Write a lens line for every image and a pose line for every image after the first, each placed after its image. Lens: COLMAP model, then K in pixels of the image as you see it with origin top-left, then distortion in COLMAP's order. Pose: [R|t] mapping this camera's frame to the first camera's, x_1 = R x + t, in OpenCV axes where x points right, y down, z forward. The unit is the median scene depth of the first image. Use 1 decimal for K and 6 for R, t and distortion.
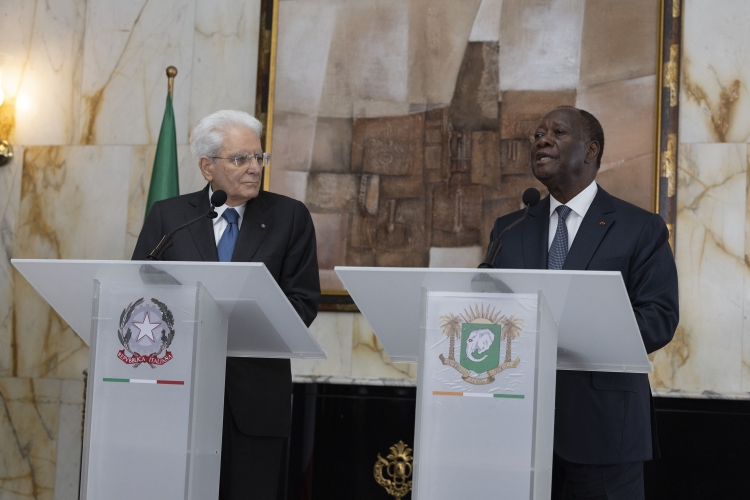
lens RADIAL K [[1778.8, 0, 375.0], [0, 1778.8, 250.0], [0, 0, 1]] dist [-0.050663, 0.146593]
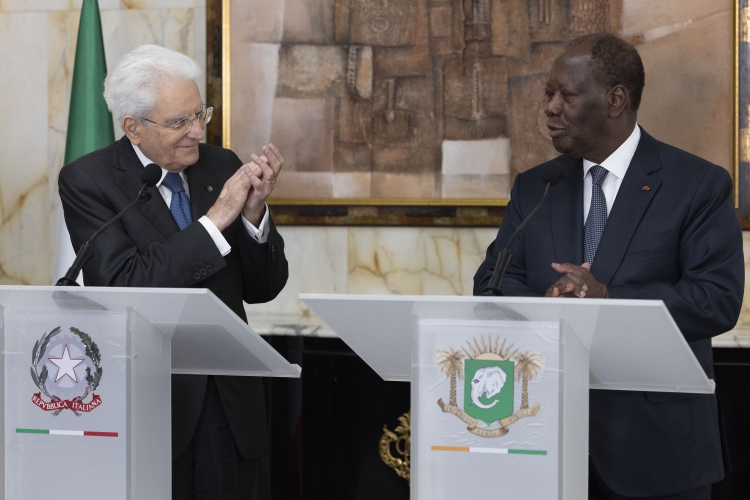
lens RADIAL K [[2358.9, 0, 357.4], [0, 2358.9, 250.8], [0, 0, 1]] dist [-0.019590, 0.148868]
pose [[0.998567, -0.044963, -0.029006, 0.022514], [0.048581, 0.989061, 0.139276, -0.101203], [0.022426, -0.140485, 0.989829, -0.014668]]
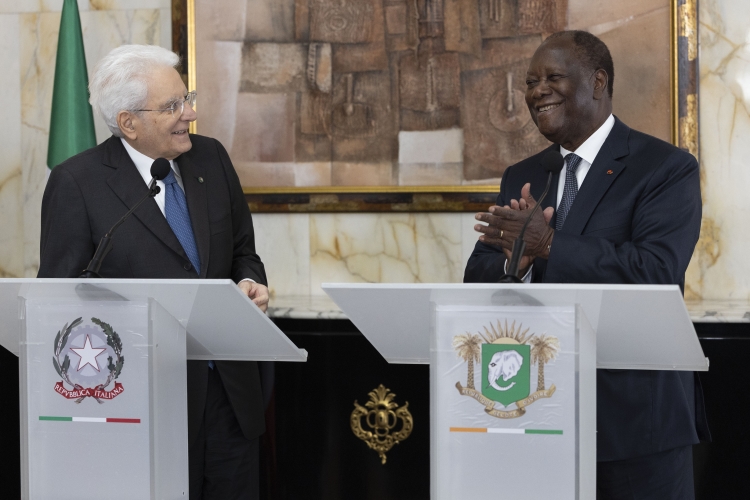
lens RADIAL K [[2108.2, 0, 344.7], [0, 2108.2, 251.4], [0, 0, 1]] dist [-0.054680, -0.033074]
pose [[0.997858, -0.058812, 0.028650, -0.025596], [0.053735, 0.986641, 0.153791, -0.100569], [-0.037312, -0.151922, 0.987688, 0.037555]]
